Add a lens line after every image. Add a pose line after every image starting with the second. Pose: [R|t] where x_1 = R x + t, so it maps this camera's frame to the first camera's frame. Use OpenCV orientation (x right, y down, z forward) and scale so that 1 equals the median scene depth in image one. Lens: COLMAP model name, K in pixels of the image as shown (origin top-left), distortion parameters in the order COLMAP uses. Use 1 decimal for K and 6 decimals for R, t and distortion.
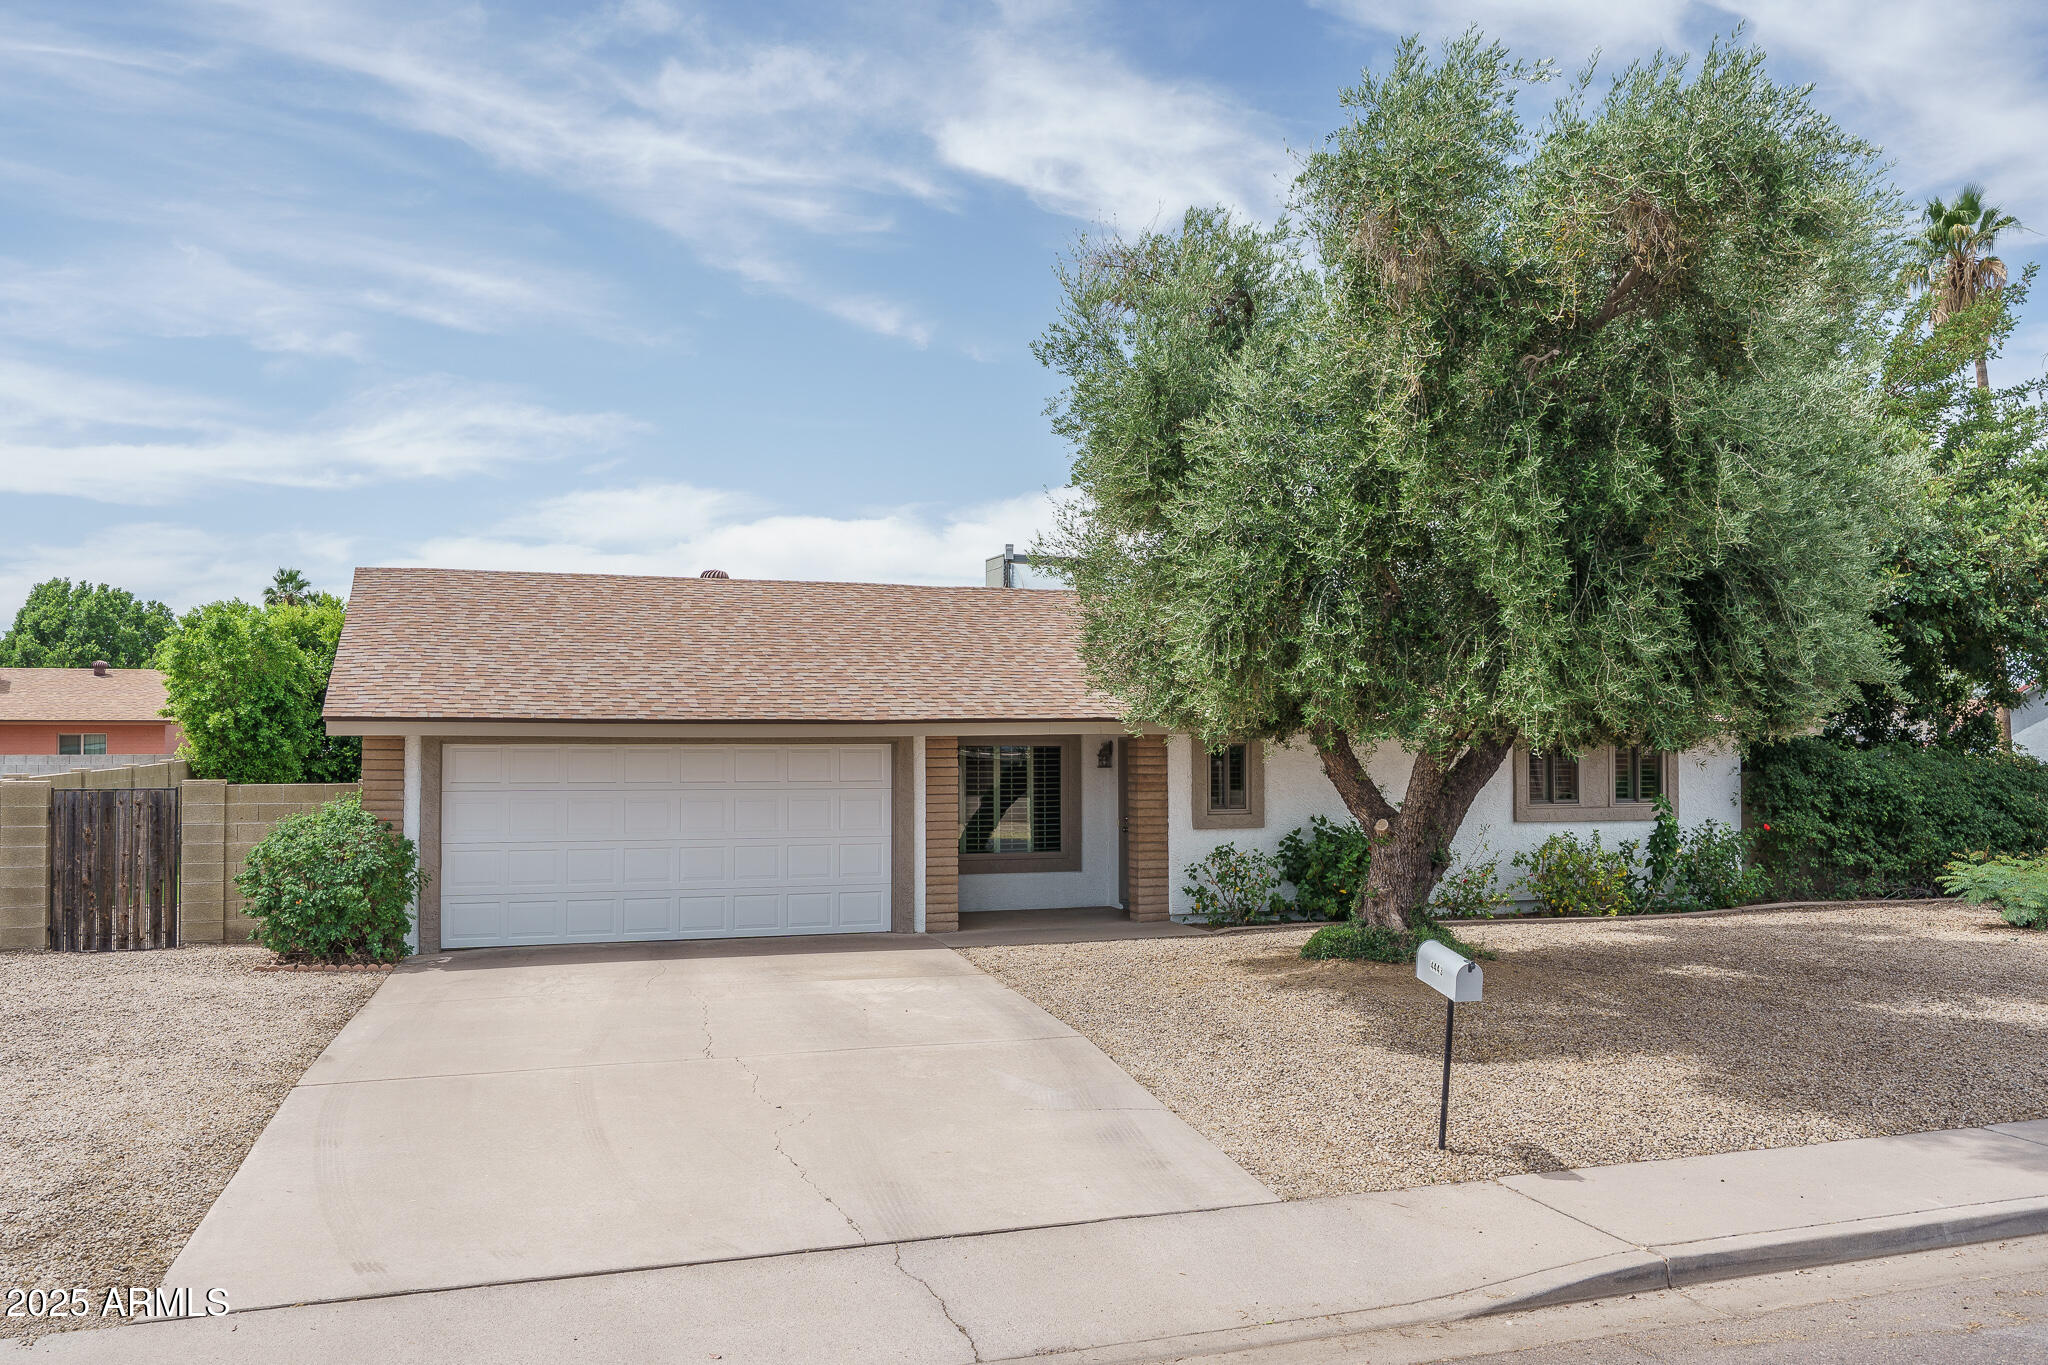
lens RADIAL K [[1661.0, 0, 1024.0], [0, 1661.0, 682.5], [0, 0, 1]] dist [0.000600, -0.007825]
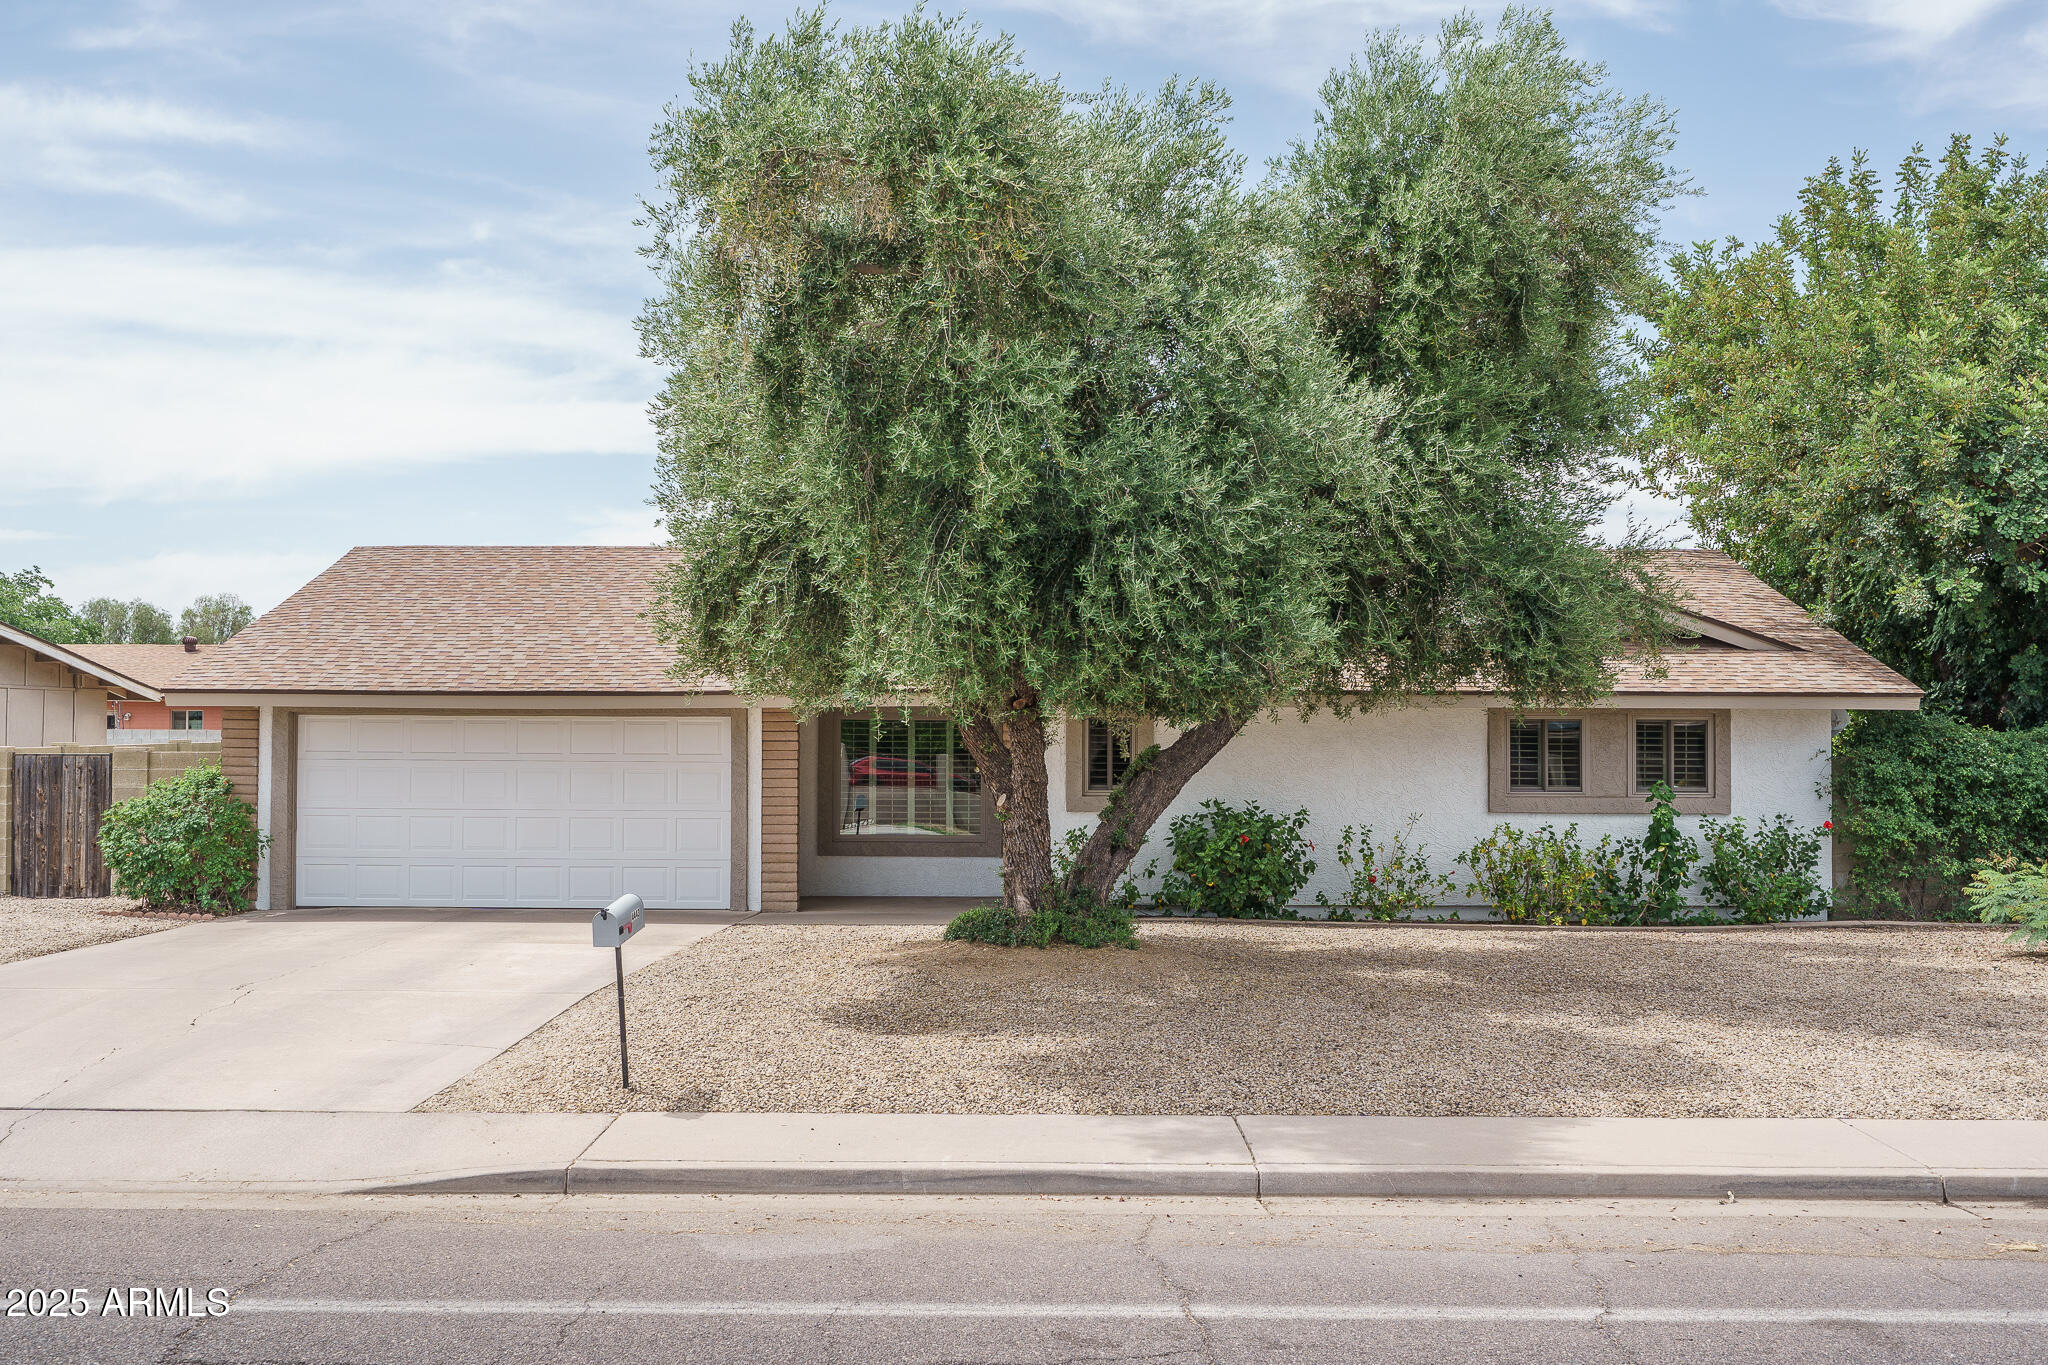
lens RADIAL K [[2092.7, 0, 1024.0], [0, 2092.7, 682.5], [0, 0, 1]] dist [-0.005337, 0.009010]
pose [[0.936091, -0.003670, -0.351737, 0.544494], [0.008593, 0.999886, 0.012437, 0.003396], [0.351652, -0.014664, 0.936016, -0.093542]]
